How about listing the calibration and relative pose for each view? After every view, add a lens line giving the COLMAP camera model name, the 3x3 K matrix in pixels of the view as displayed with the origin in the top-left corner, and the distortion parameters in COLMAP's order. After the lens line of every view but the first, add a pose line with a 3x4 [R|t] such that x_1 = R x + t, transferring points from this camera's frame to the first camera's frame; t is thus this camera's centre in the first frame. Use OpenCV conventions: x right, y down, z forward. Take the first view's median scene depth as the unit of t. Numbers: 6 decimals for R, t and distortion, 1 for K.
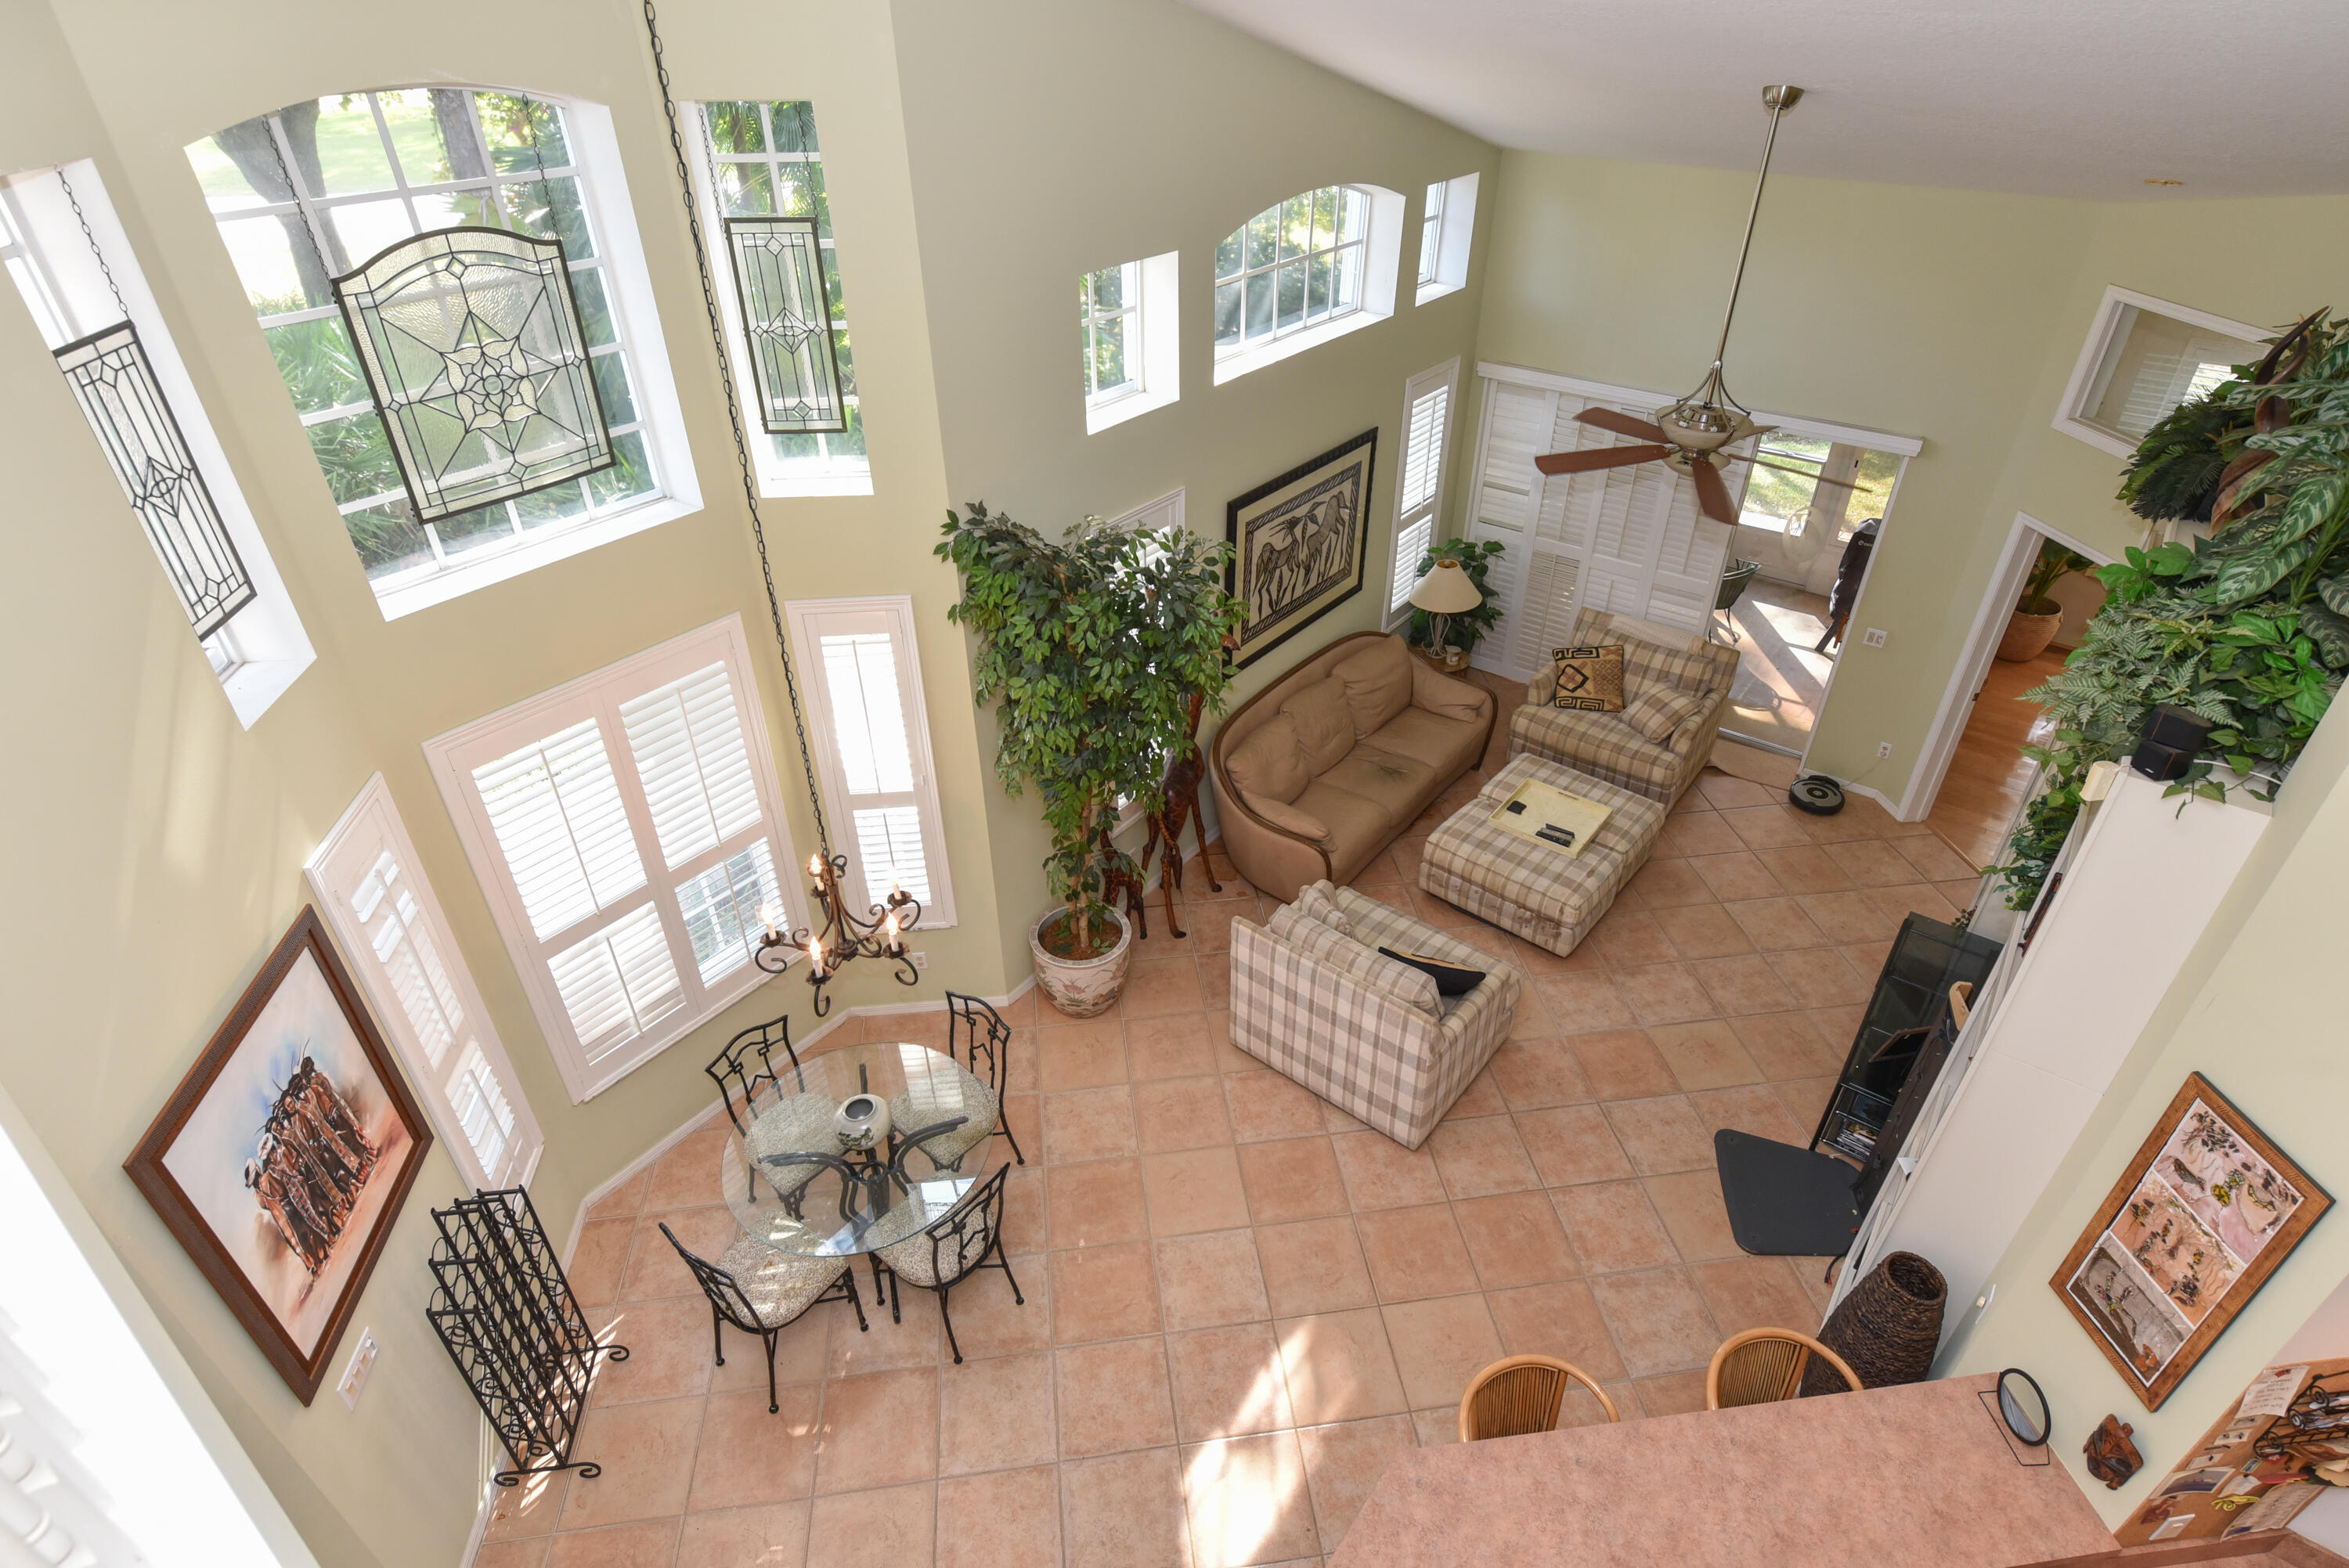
lens RADIAL K [[1210.2, 0, 1189.1], [0, 1210.2, 777.4], [0, 0, 1]] dist [-0.002447, -0.001029]
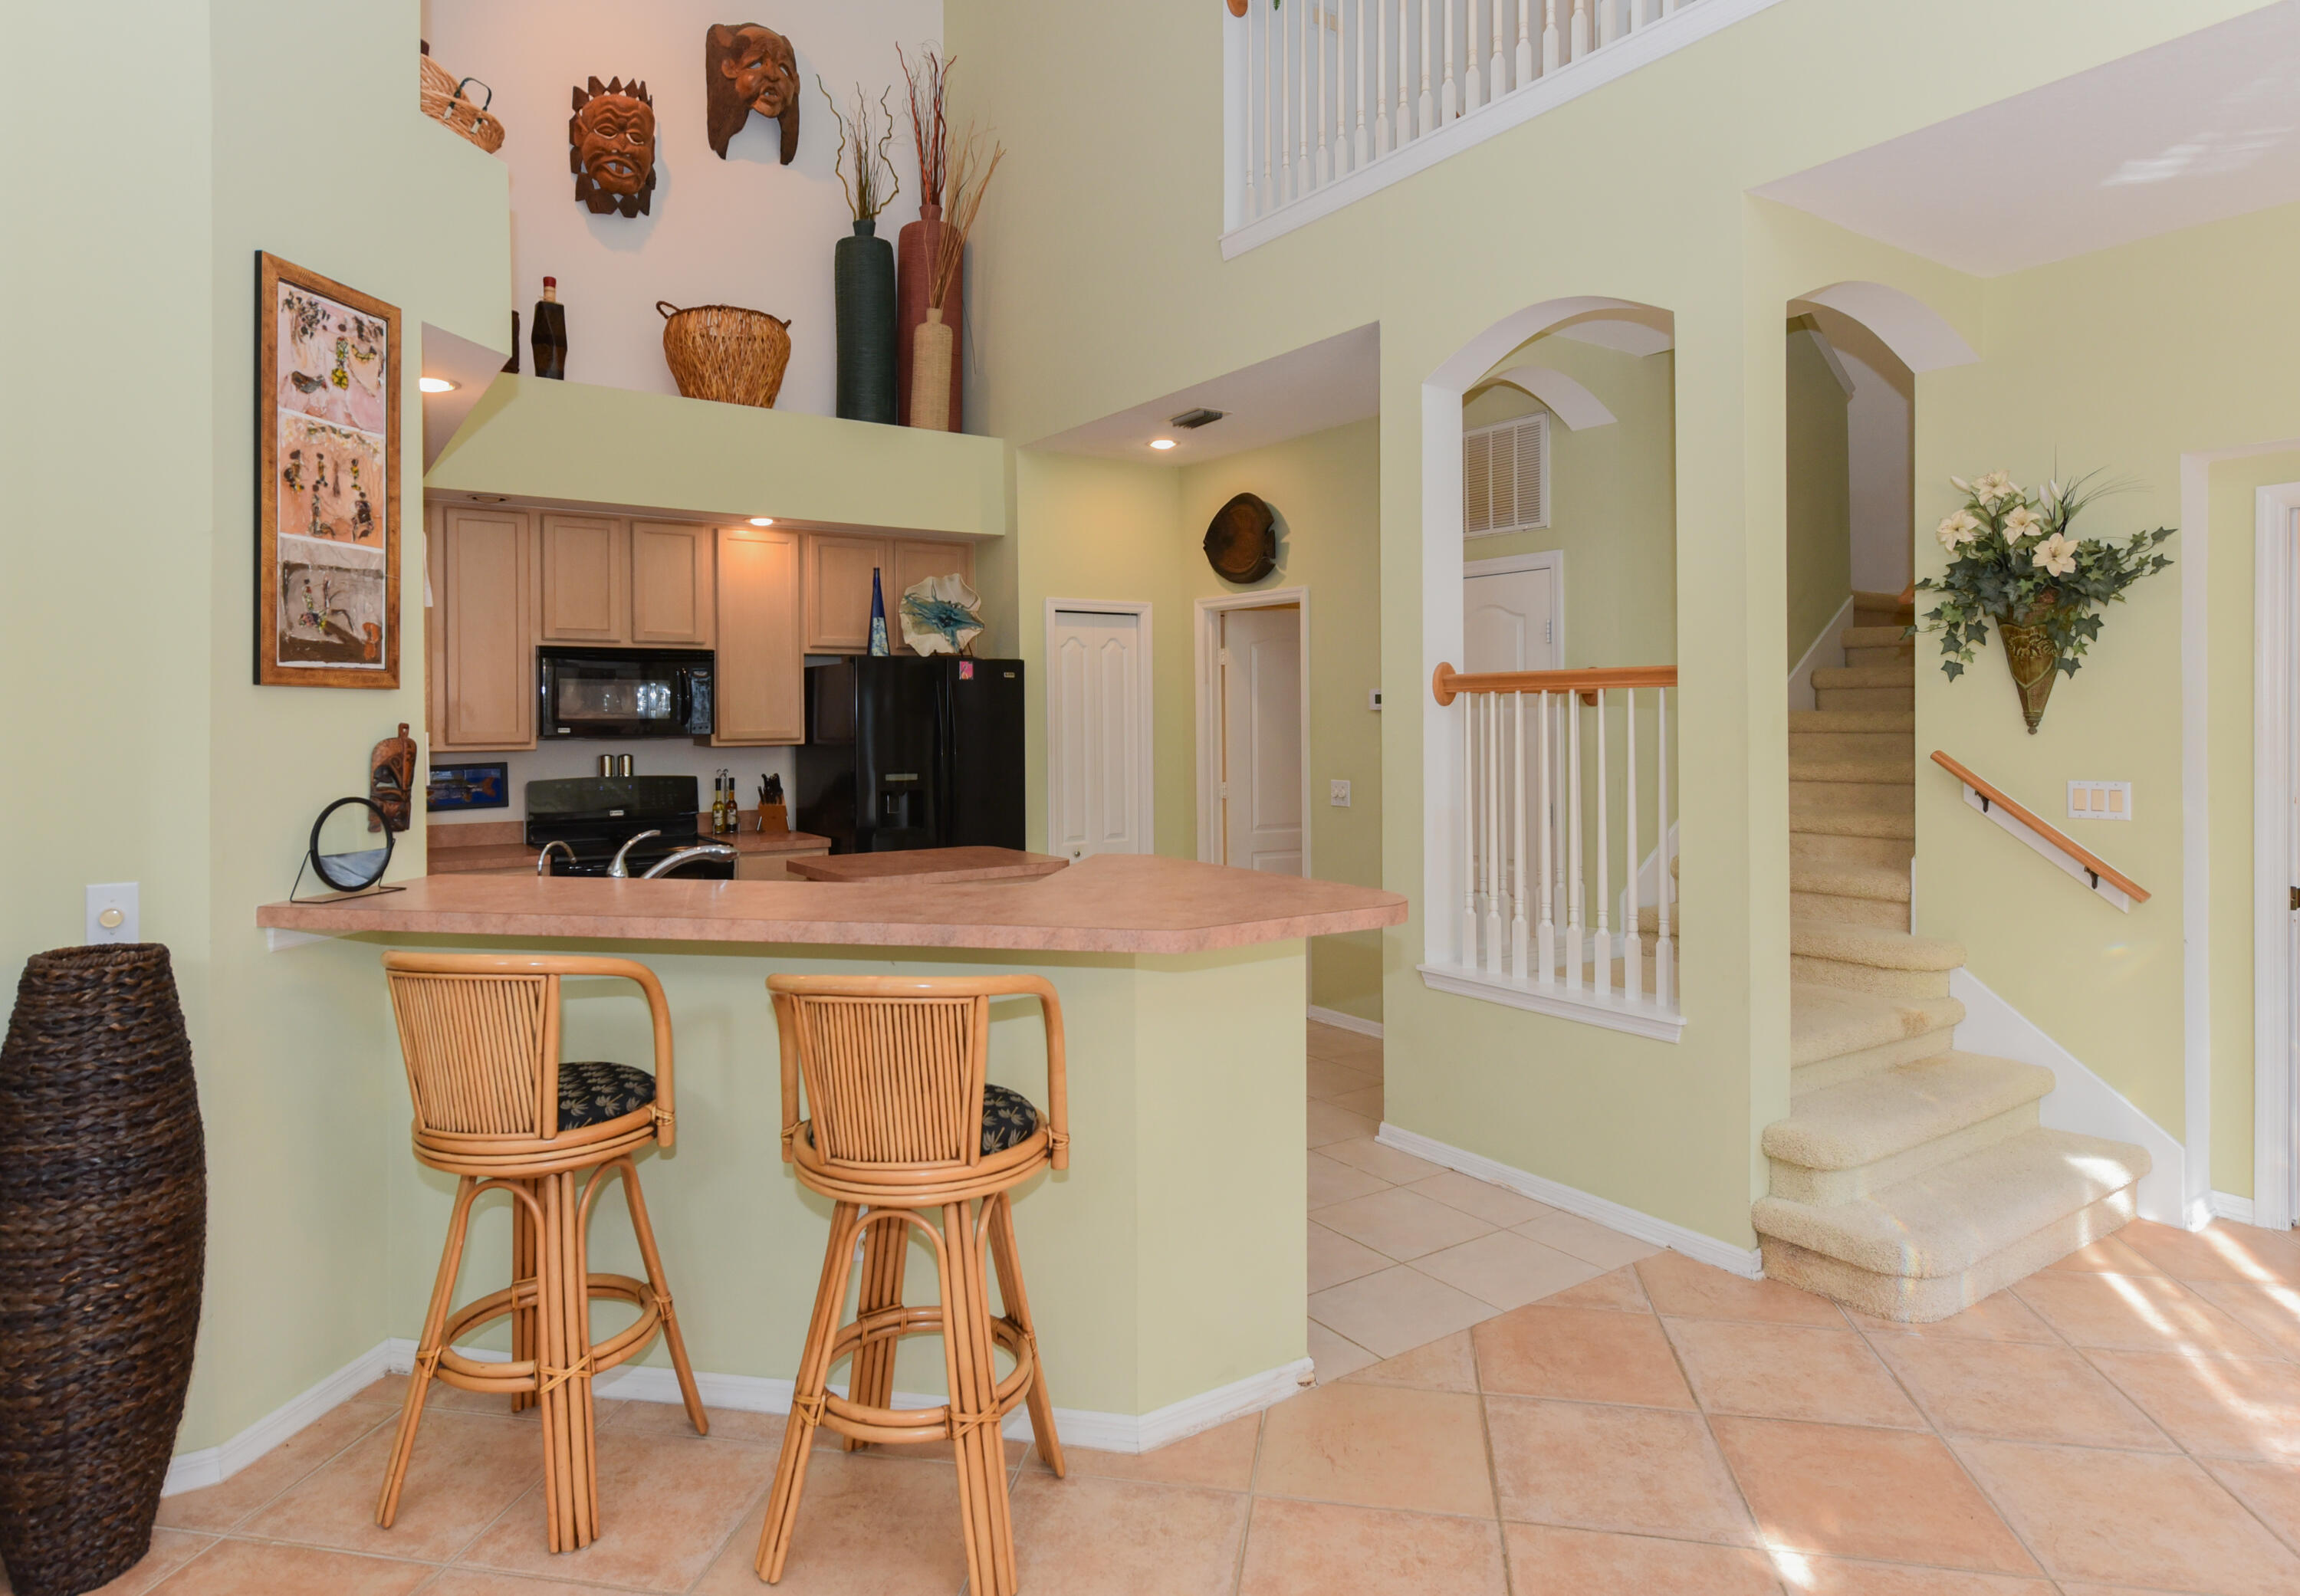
lens RADIAL K [[1321.7, 0, 1124.0], [0, 1321.7, 723.0], [0, 0, 1]] dist [-0.001286, -0.000901]
pose [[-0.943772, 0.002064, 0.330591, -0.012667], [0.186993, 0.827982, 0.528659, 0.076778], [-0.272632, 0.560751, -0.781812, 0.920340]]
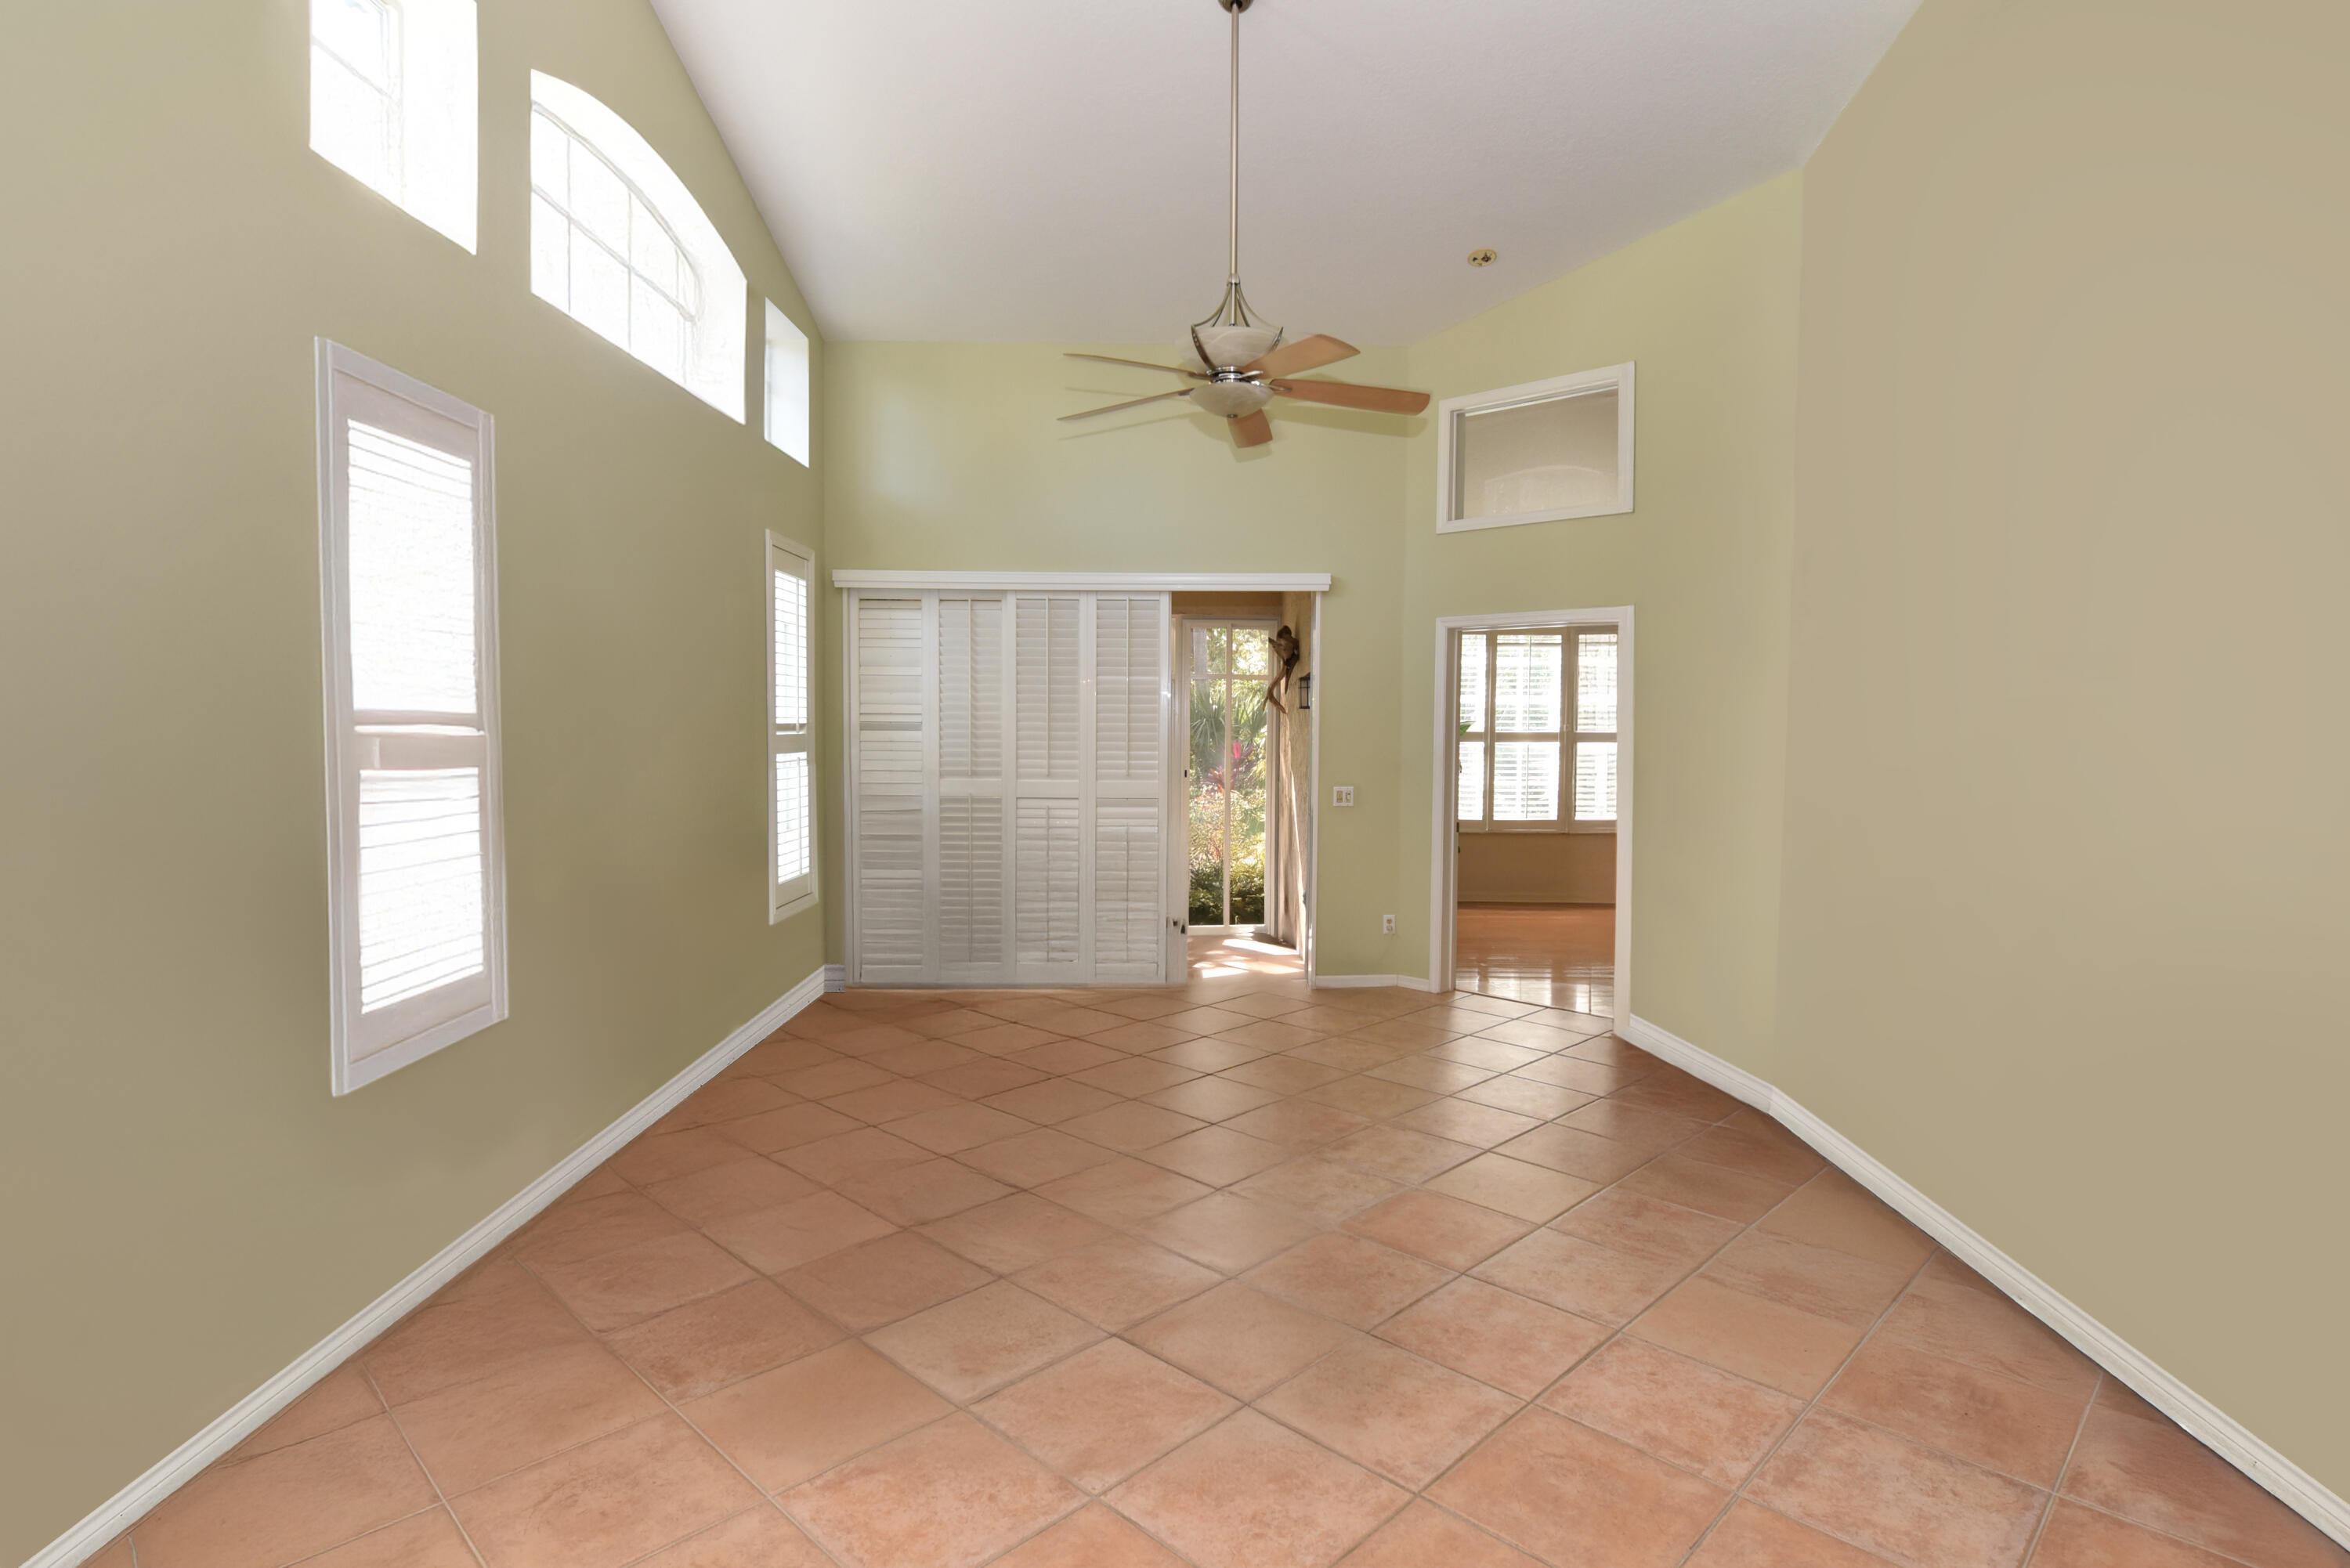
lens RADIAL K [[1210.8, 0, 1189.6], [0, 1210.8, 777.4], [0, 0, 1]] dist [-0.002447, -0.001029]
pose [[0.792689, -0.030751, 0.608850, -0.108003], [0.338212, 0.853118, -0.397244, 0.273607], [-0.507205, 0.520811, 0.686658, 0.603024]]
